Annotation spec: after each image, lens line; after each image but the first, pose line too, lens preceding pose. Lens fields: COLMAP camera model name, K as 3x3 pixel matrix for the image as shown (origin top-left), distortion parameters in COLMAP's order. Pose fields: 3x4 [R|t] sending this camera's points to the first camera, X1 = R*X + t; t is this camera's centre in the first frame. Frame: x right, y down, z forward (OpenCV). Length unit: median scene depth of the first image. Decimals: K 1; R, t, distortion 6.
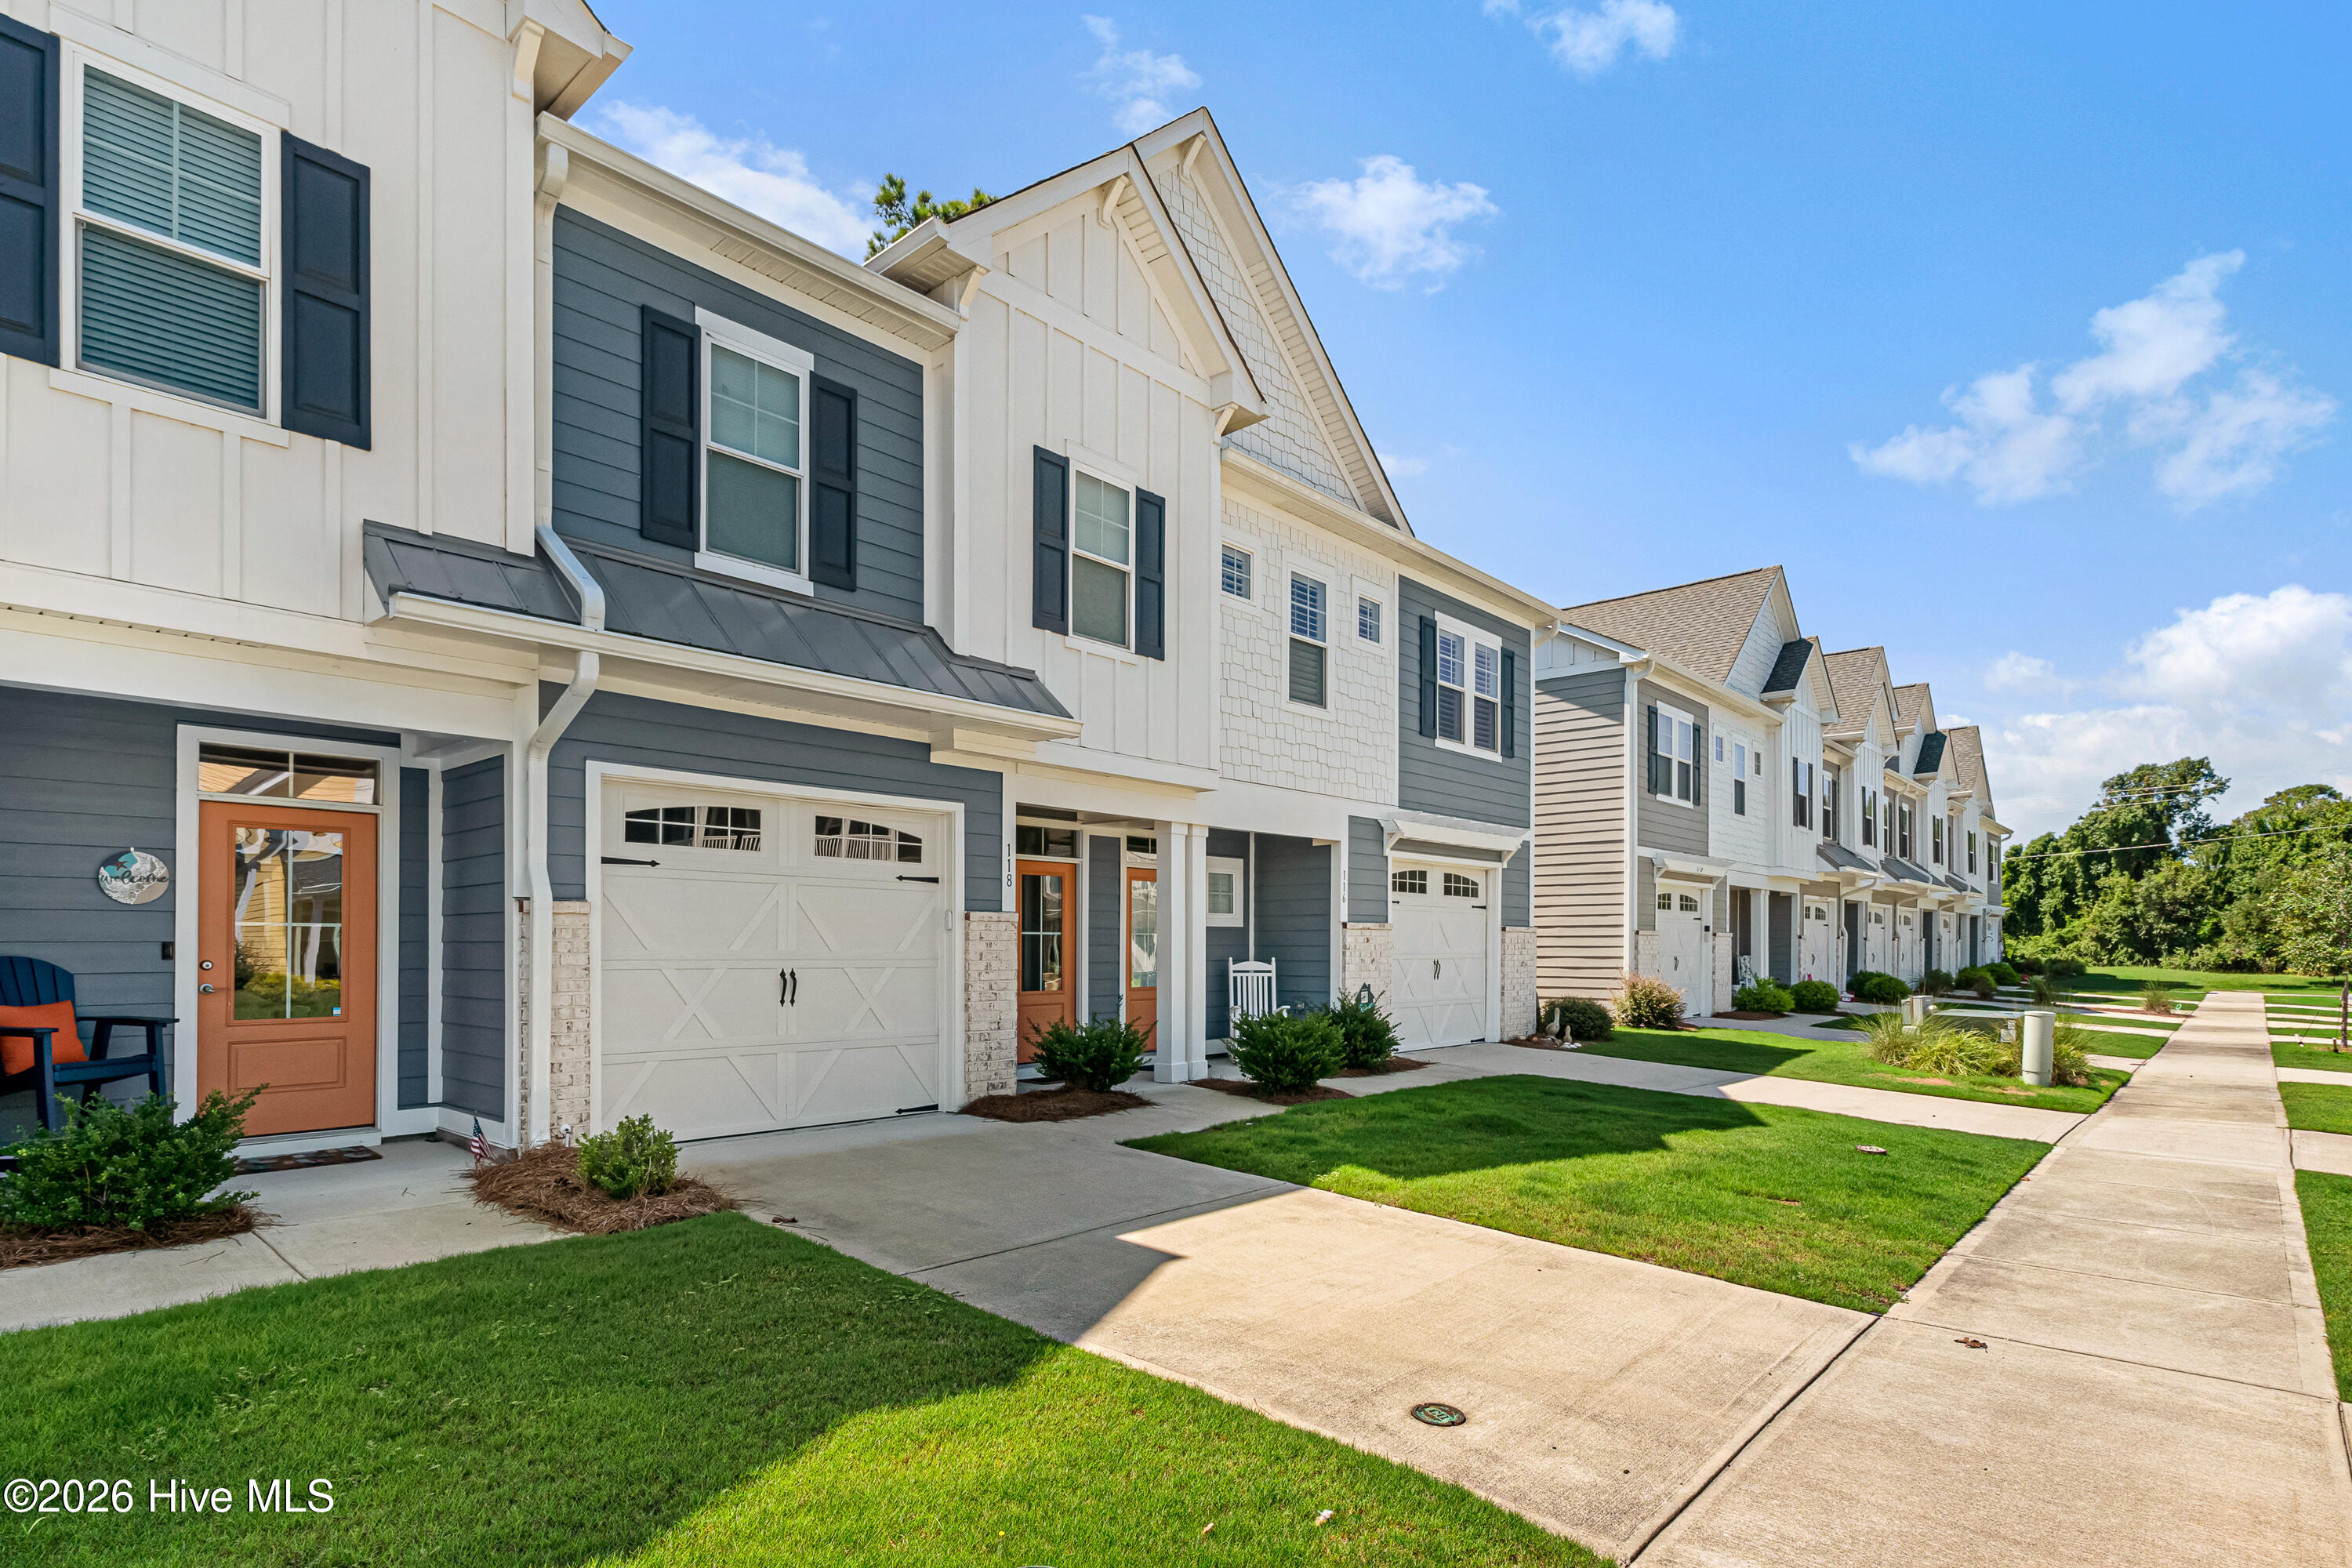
lens RADIAL K [[1225.5, 0, 1297.8], [0, 1225.5, 929.9], [0, 0, 1]] dist [0.005676, -0.001239]
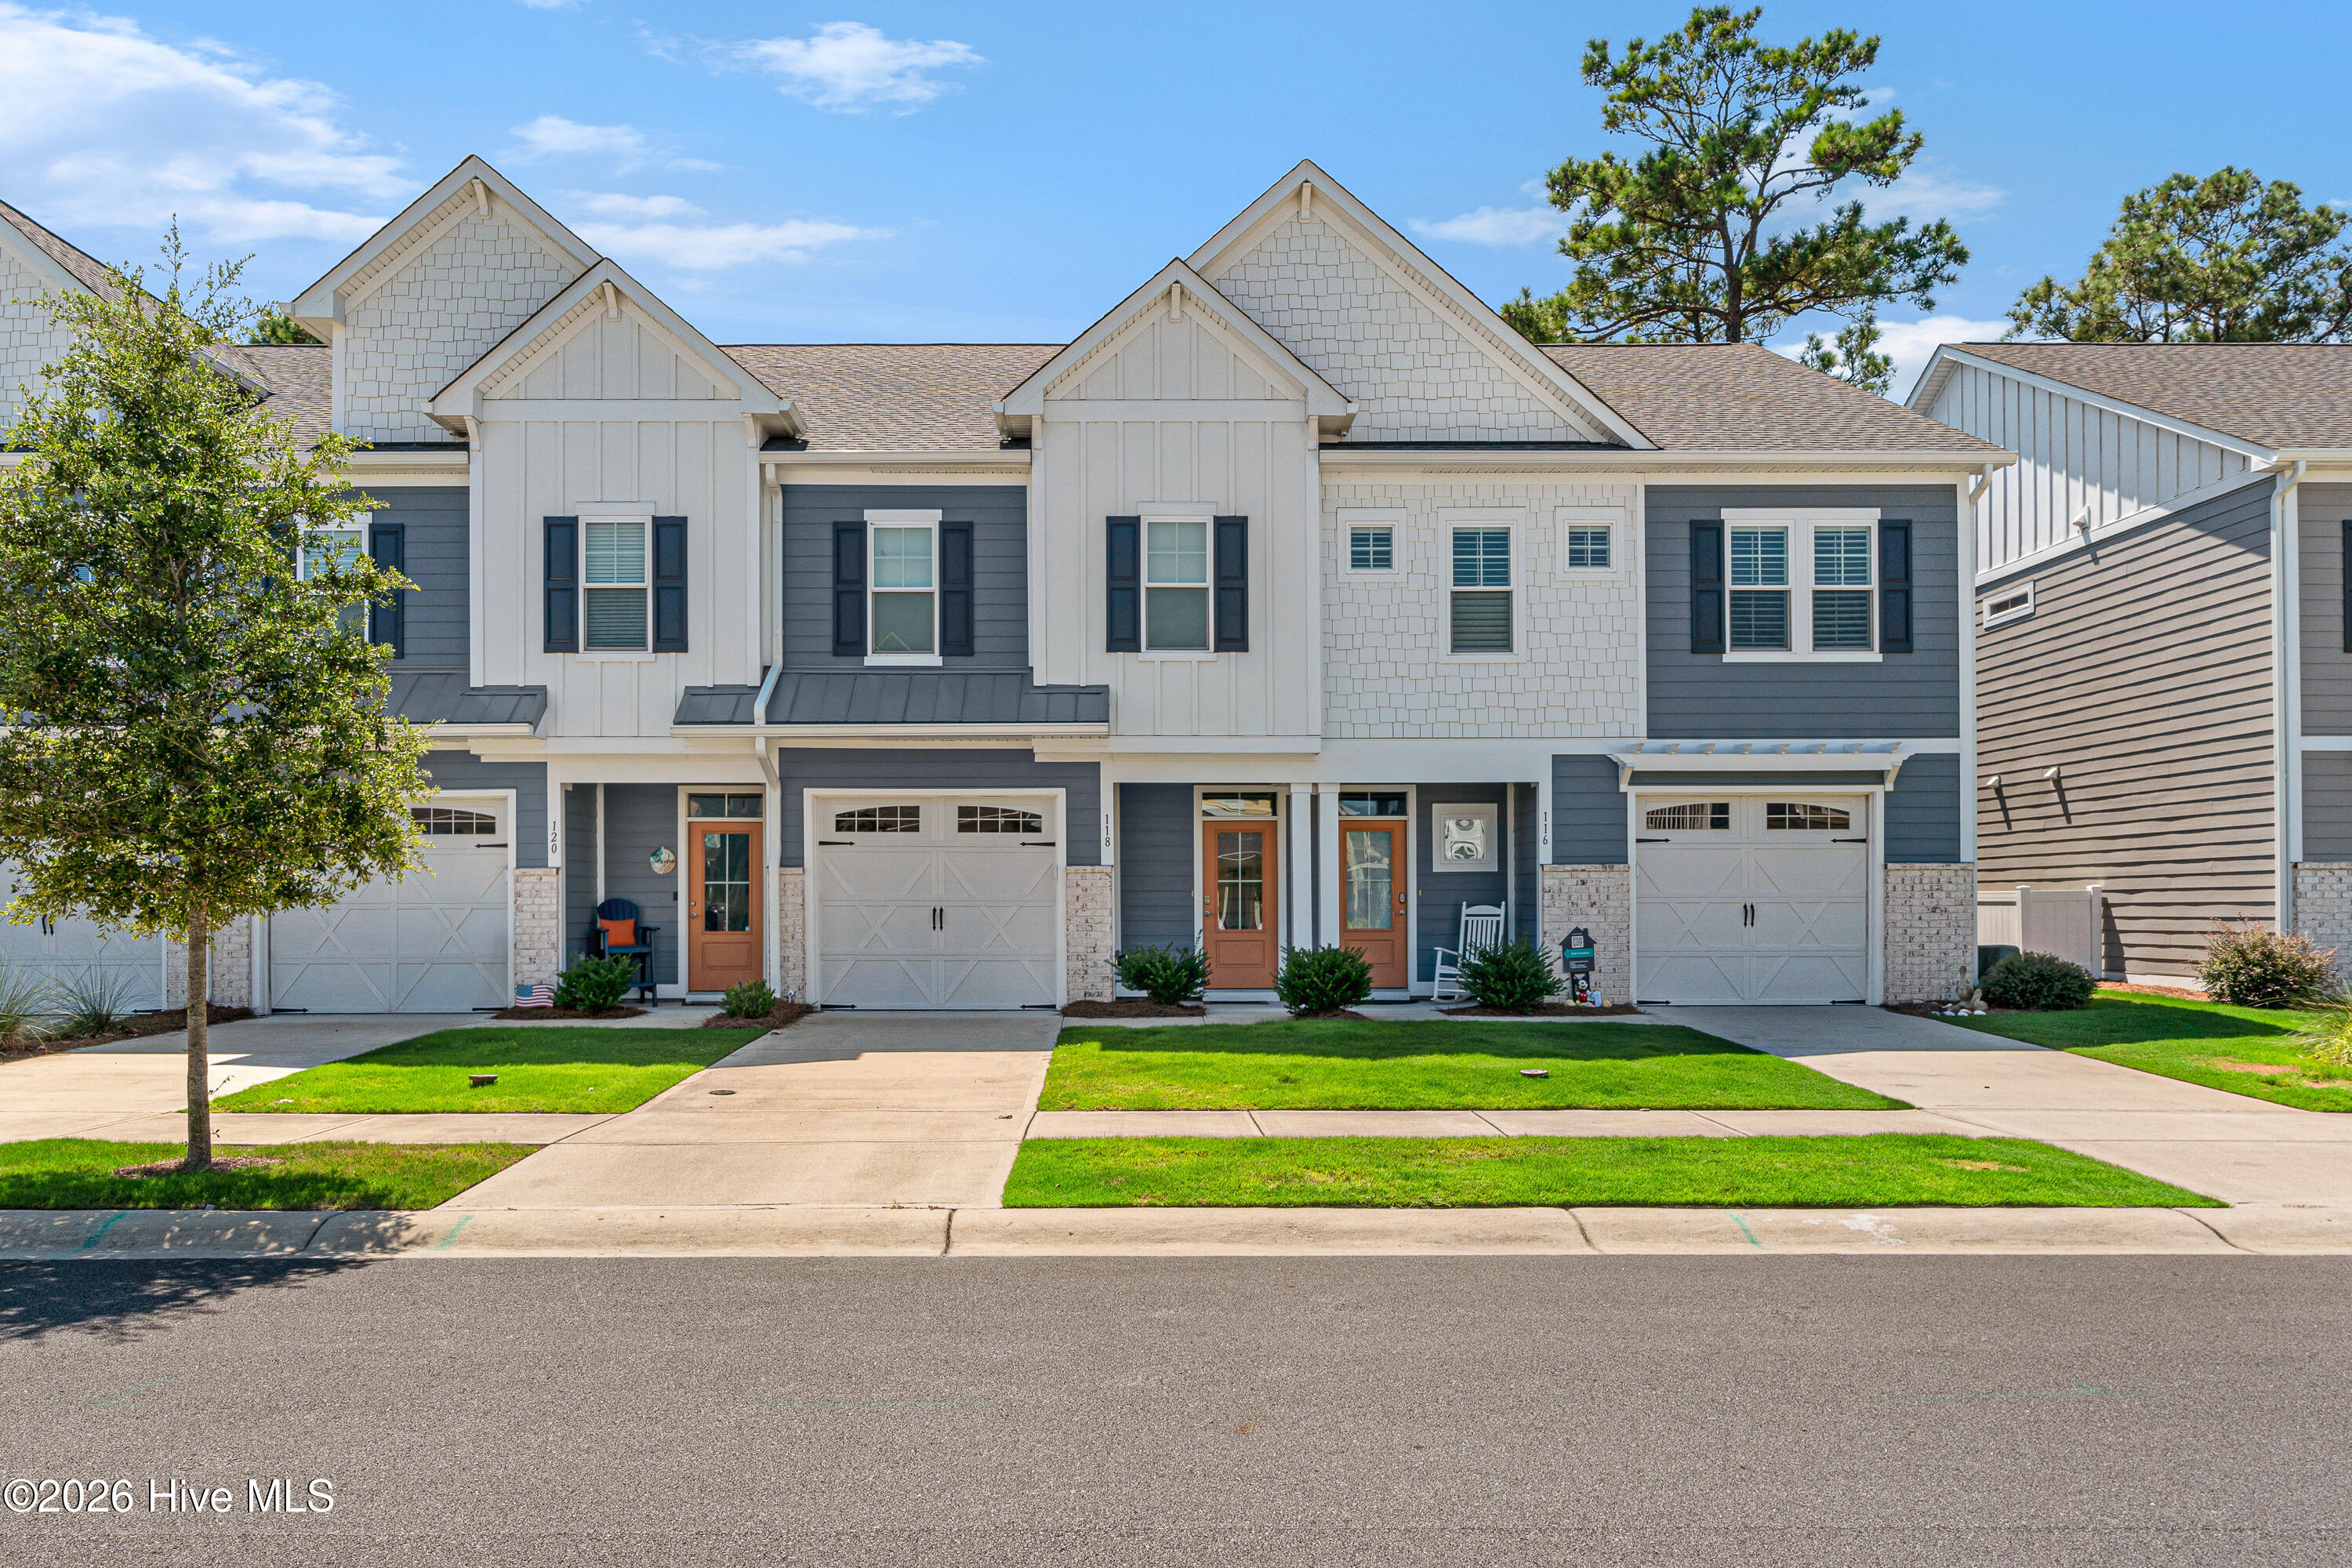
lens RADIAL K [[1914.1, 0, 1293.0], [0, 1914.1, 886.9], [0, 0, 1]] dist [-0.008636, 0.005271]
pose [[0.657007, -0.015174, -0.753732, 1.472533], [0.015644, 0.999857, -0.006493, 0.025335], [0.753722, -0.007526, 0.657150, -0.218955]]
